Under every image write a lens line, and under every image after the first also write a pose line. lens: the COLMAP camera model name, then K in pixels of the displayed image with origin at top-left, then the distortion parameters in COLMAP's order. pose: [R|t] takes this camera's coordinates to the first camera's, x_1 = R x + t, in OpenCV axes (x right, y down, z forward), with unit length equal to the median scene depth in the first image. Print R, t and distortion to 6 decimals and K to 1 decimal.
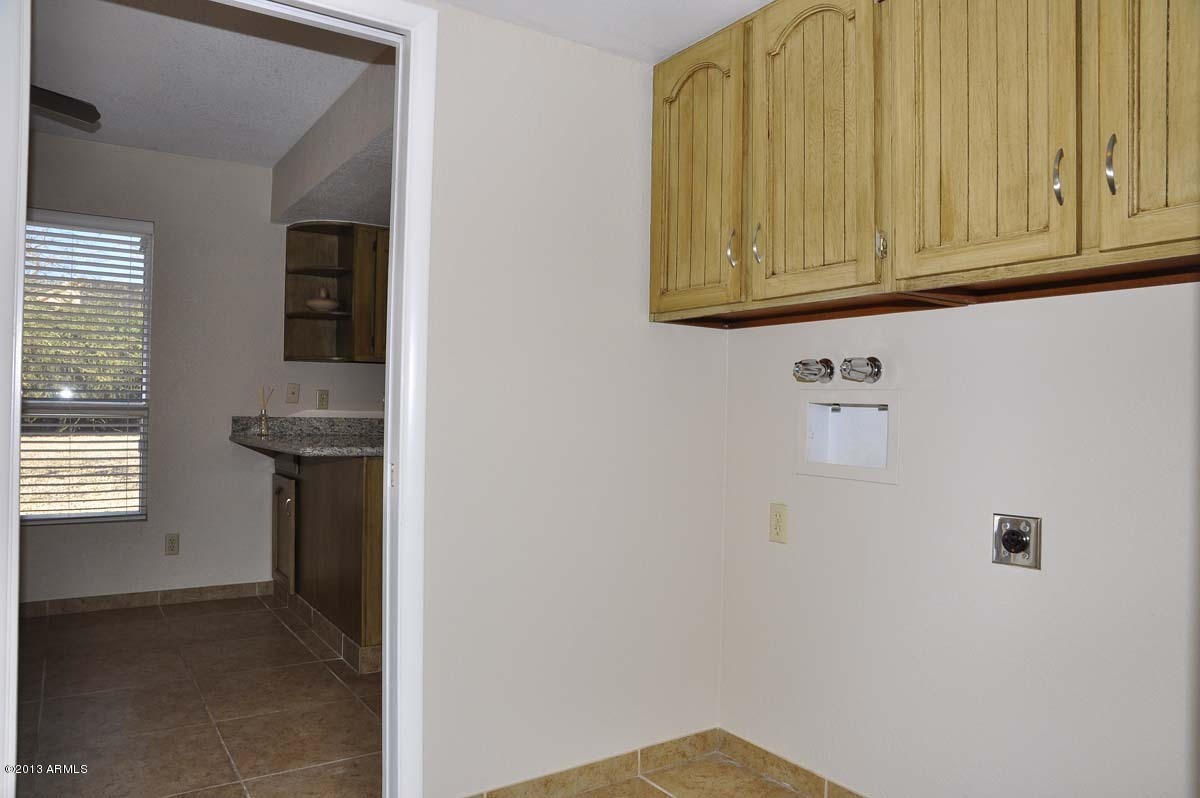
lens RADIAL K [[839.2, 0, 590.9], [0, 839.2, 403.6], [0, 0, 1]] dist [-0.042017, 0.023229]
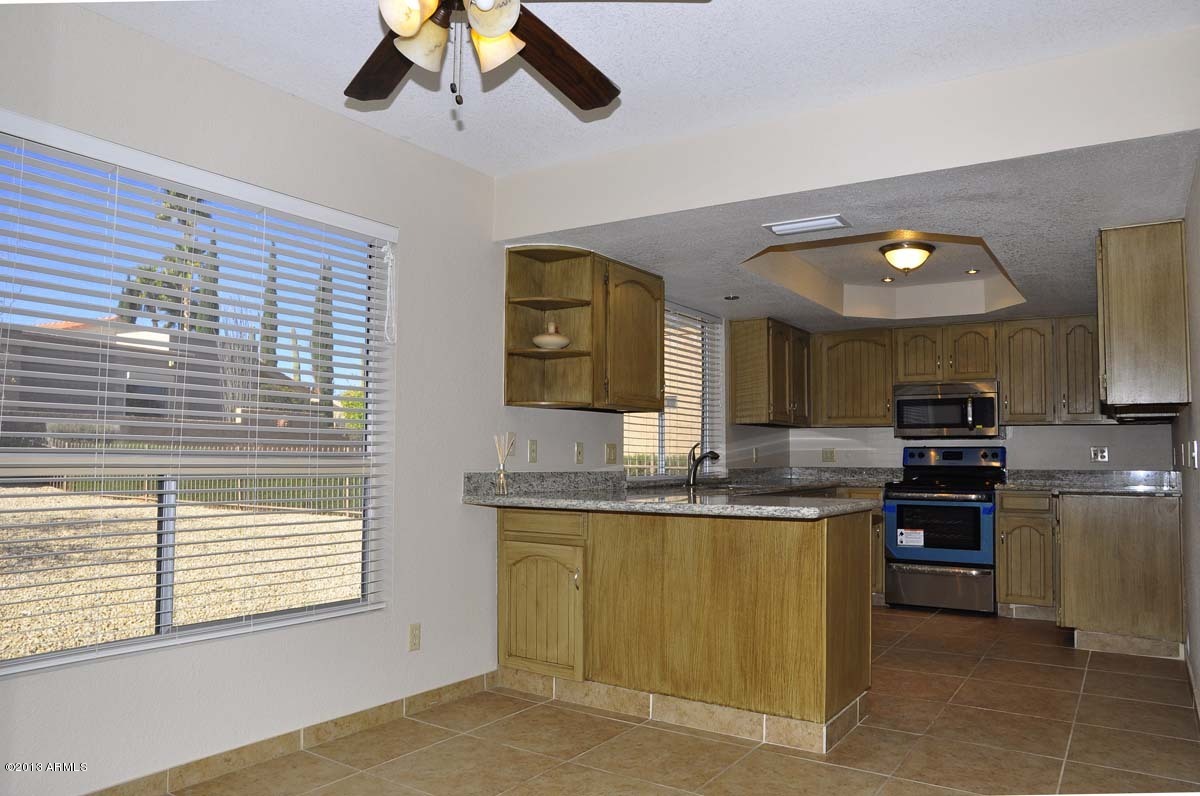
lens RADIAL K [[839.2, 0, 606.2], [0, 839.2, 401.6], [0, 0, 1]] dist [-0.042017, 0.023229]
pose [[0.915051, 0.010482, 0.403203, -0.611629], [0.009858, 0.998782, -0.048337, -0.012684], [-0.403219, 0.048206, 0.913833, 0.177870]]
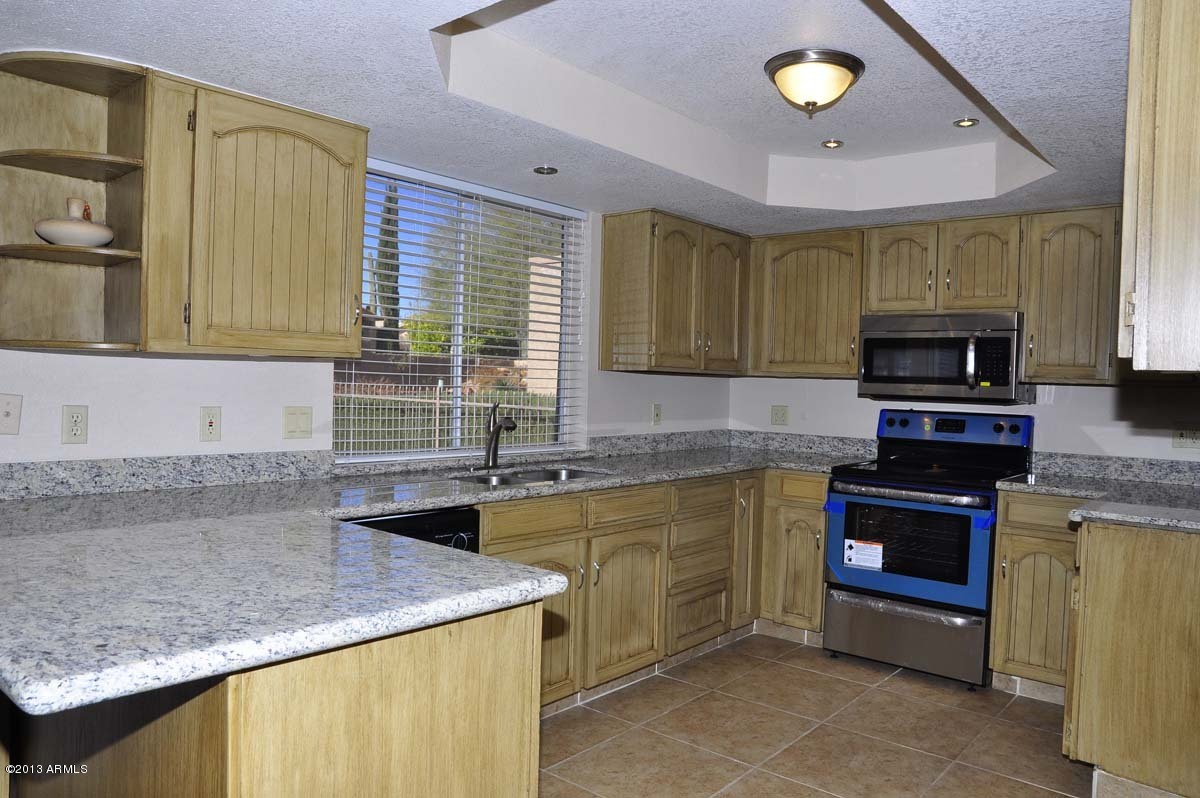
lens RADIAL K [[839.2, 0, 599.1], [0, 839.2, 393.2], [0, 0, 1]] dist [-0.042017, 0.023229]
pose [[0.958769, -0.001042, 0.284184, -0.165624], [-0.008638, 0.999424, 0.032808, -0.044201], [-0.284055, -0.033910, 0.958208, 0.449295]]
